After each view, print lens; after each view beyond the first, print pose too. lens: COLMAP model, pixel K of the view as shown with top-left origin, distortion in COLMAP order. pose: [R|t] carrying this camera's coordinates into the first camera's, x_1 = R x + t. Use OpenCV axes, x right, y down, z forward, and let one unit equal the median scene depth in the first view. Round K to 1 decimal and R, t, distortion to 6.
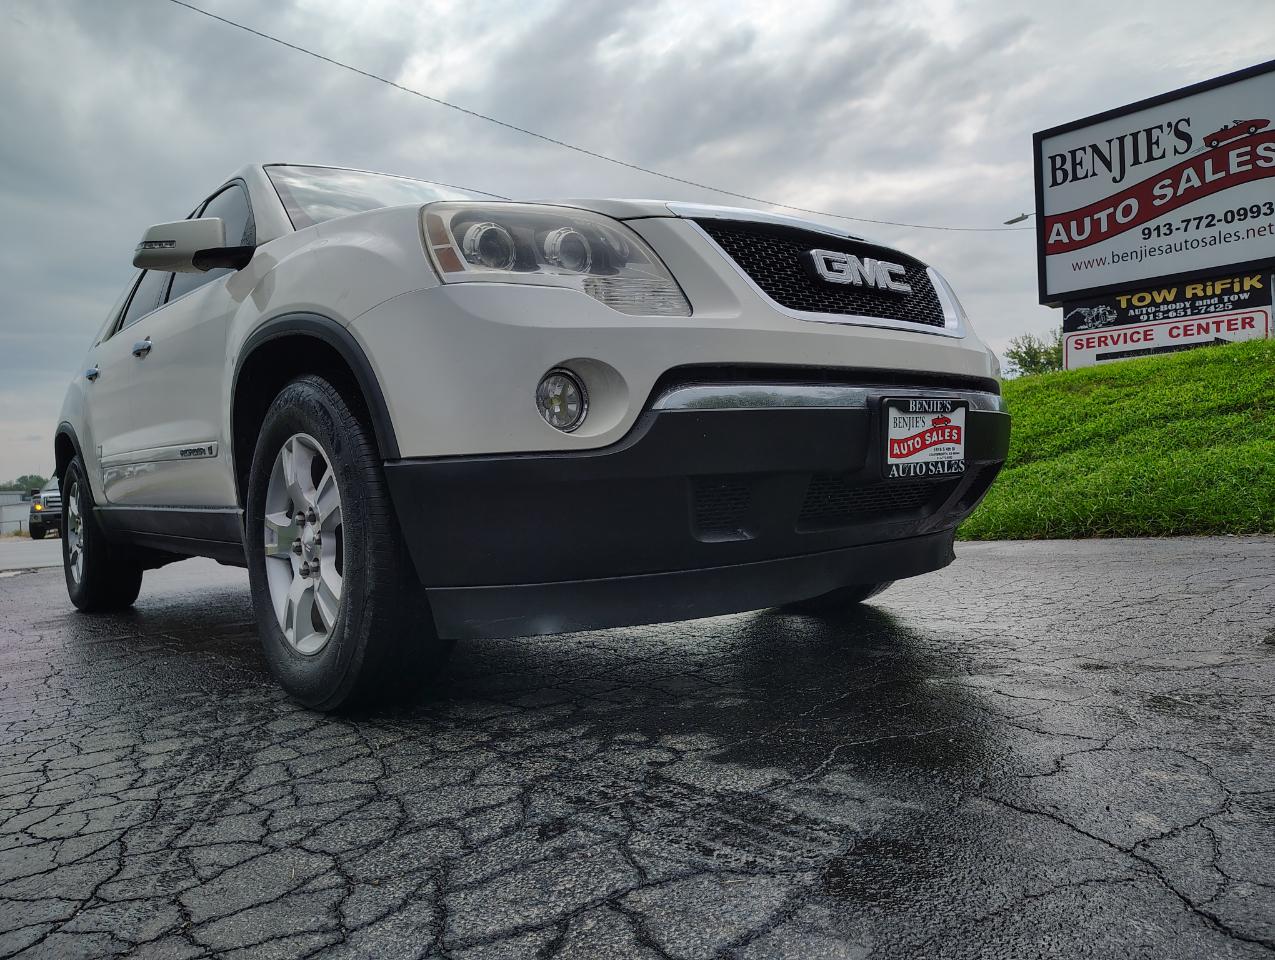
lens RADIAL K [[895.6, 0, 634.7], [0, 895.6, 486.8], [0, 0, 1]] dist [0.009938, -0.009184]
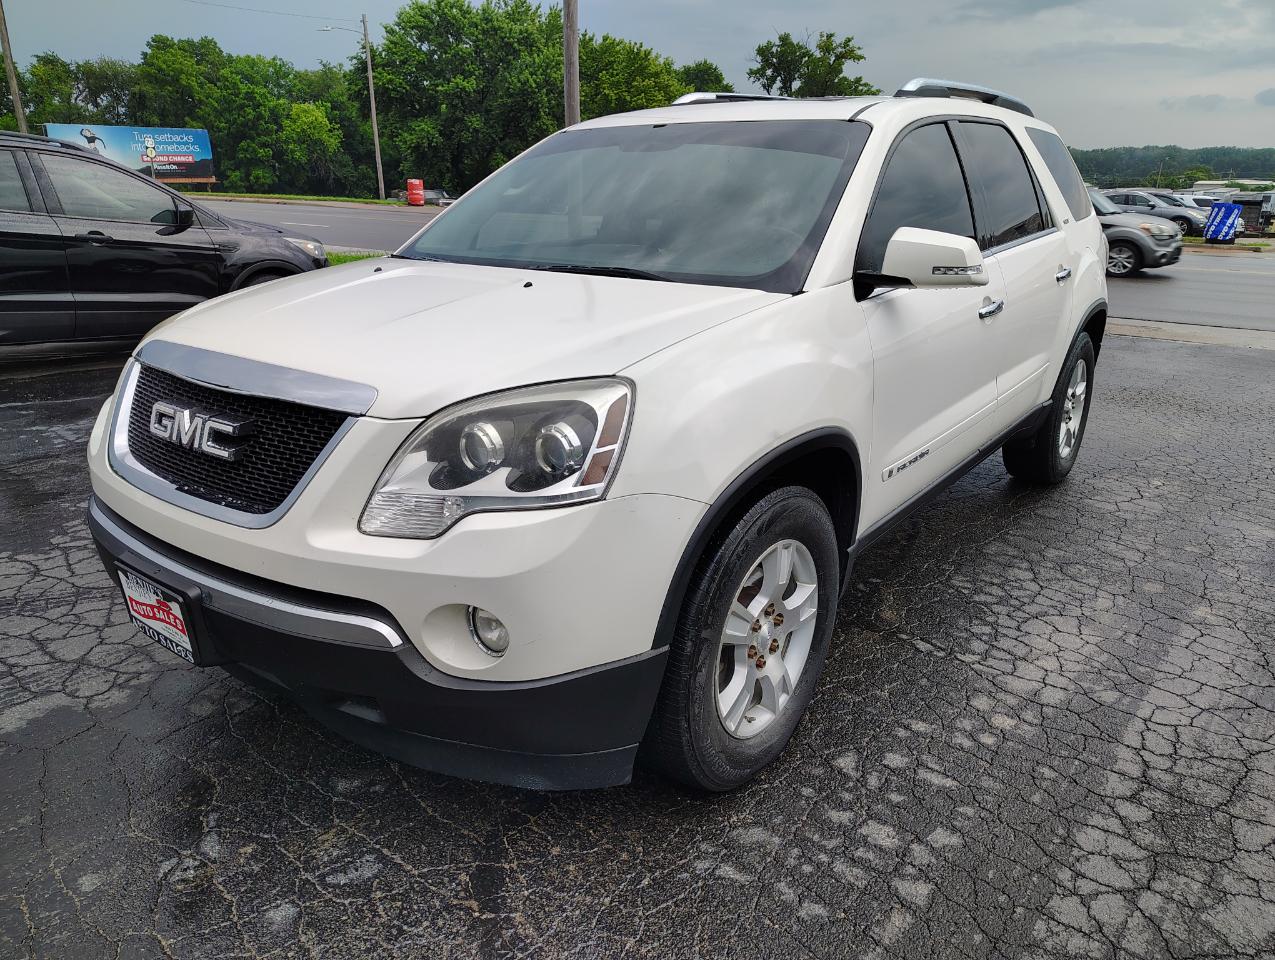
lens RADIAL K [[895.6, 0, 648.4], [0, 895.6, 488.4], [0, 0, 1]] dist [0.009938, -0.009184]
pose [[0.213159, 0.367440, -0.905291, 1.317510], [-0.028202, 0.928514, 0.370225, -0.579229], [0.976610, -0.053386, 0.208284, 1.337429]]
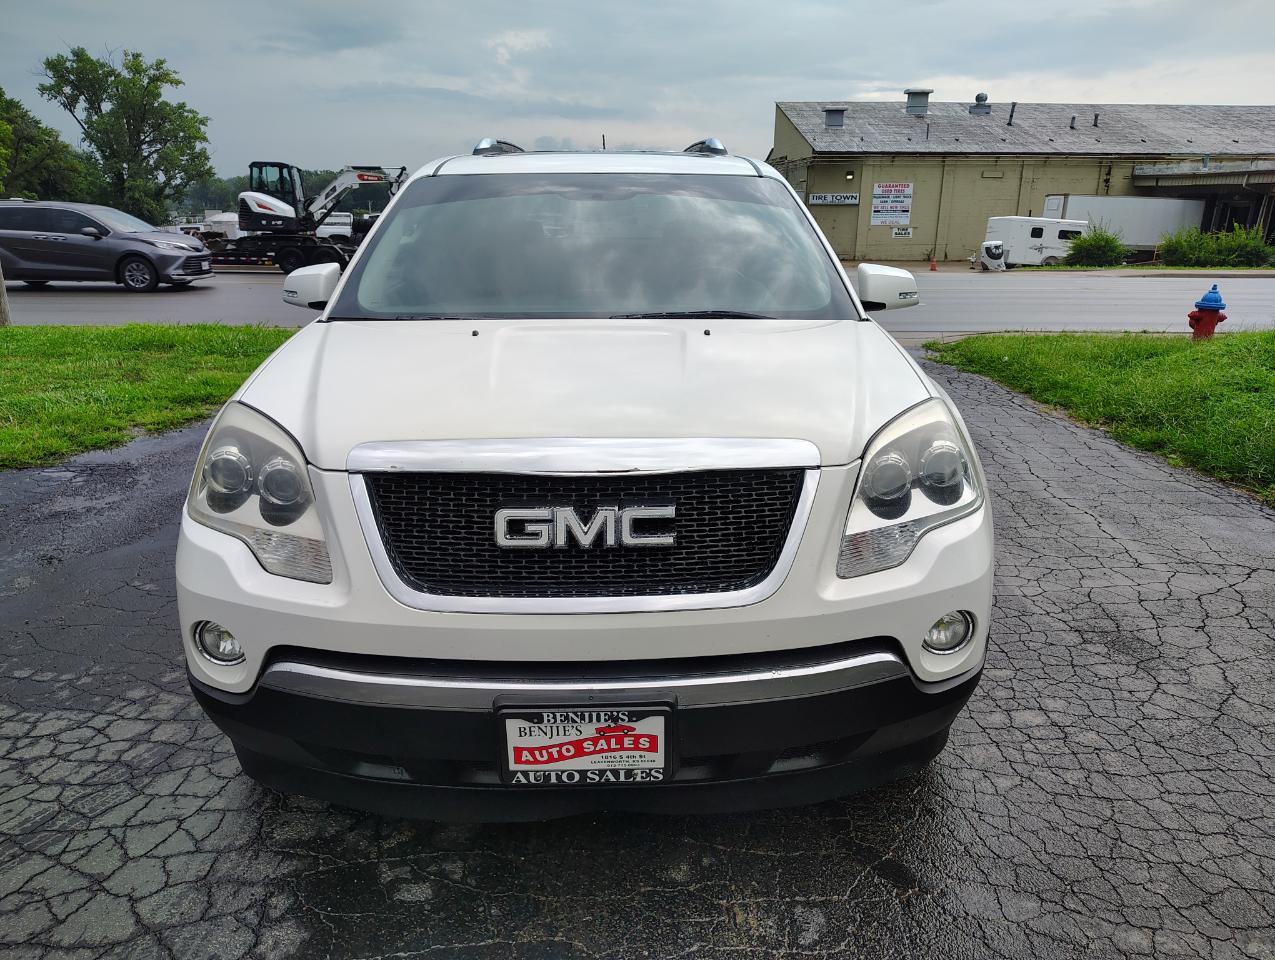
lens RADIAL K [[895.6, 0, 644.1], [0, 895.6, 489.7], [0, 0, 1]] dist [0.009938, -0.009184]
pose [[0.778566, 0.233889, -0.582349, 0.816101], [-0.047198, 0.947149, 0.317303, -0.567734], [0.625785, -0.219555, 0.748458, 0.435779]]
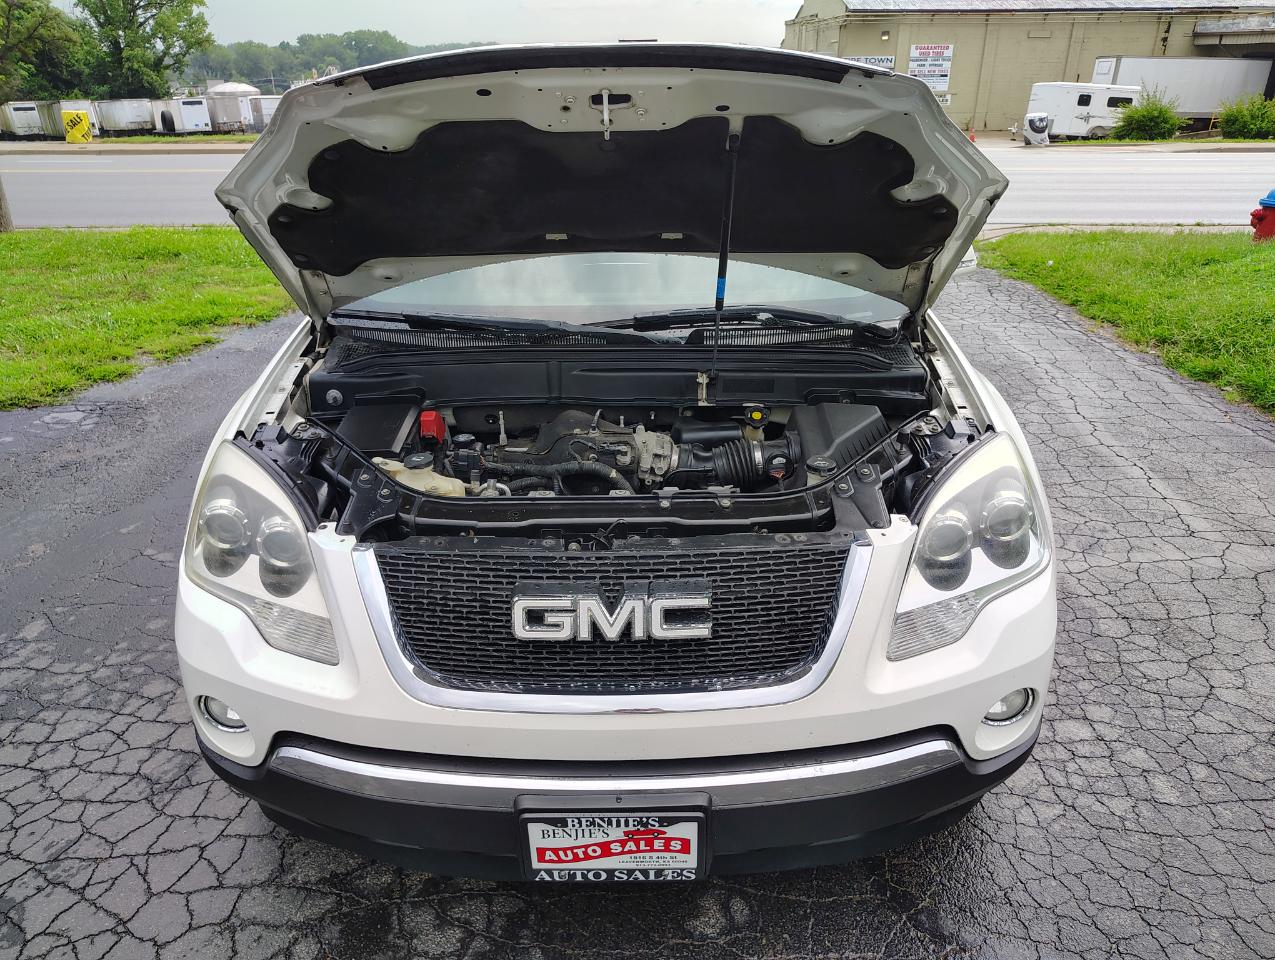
lens RADIAL K [[895.6, 0, 635.0], [0, 895.6, 491.8], [0, 0, 1]] dist [0.009938, -0.009184]
pose [[0.760875, 0.312431, -0.568733, 0.702197], [-0.035700, 0.895286, 0.444060, -0.706550], [0.647916, -0.317570, 0.692354, 0.546863]]
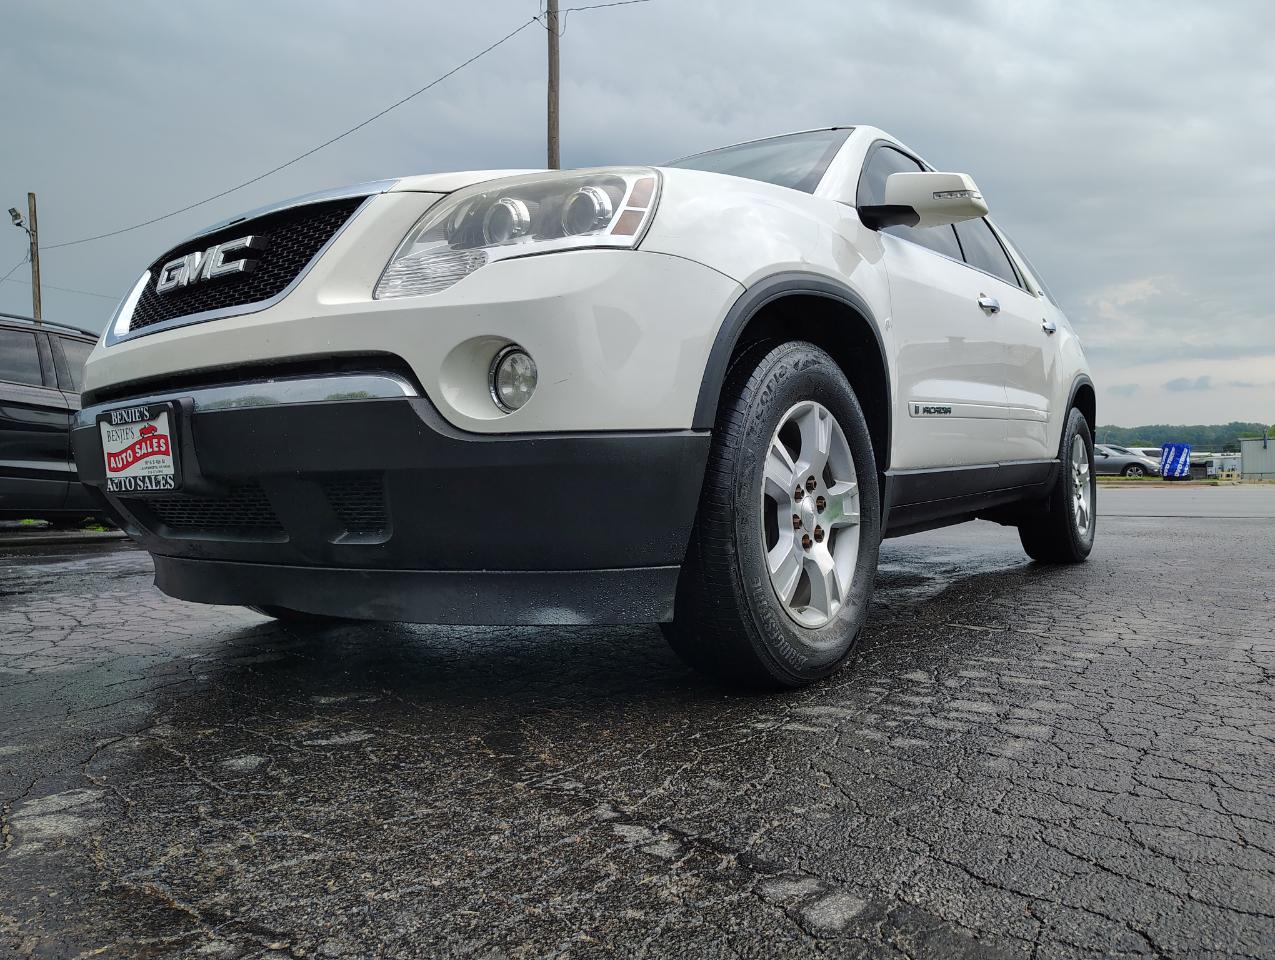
lens RADIAL K [[895.6, 0, 643.7], [0, 895.6, 475.0], [0, 0, 1]] dist [0.009938, -0.009184]
pose [[0.232605, 0.051156, -0.971225, 1.337902], [0.006694, 0.998508, 0.054196, -0.075315], [0.972548, -0.019108, 0.231916, 1.286781]]
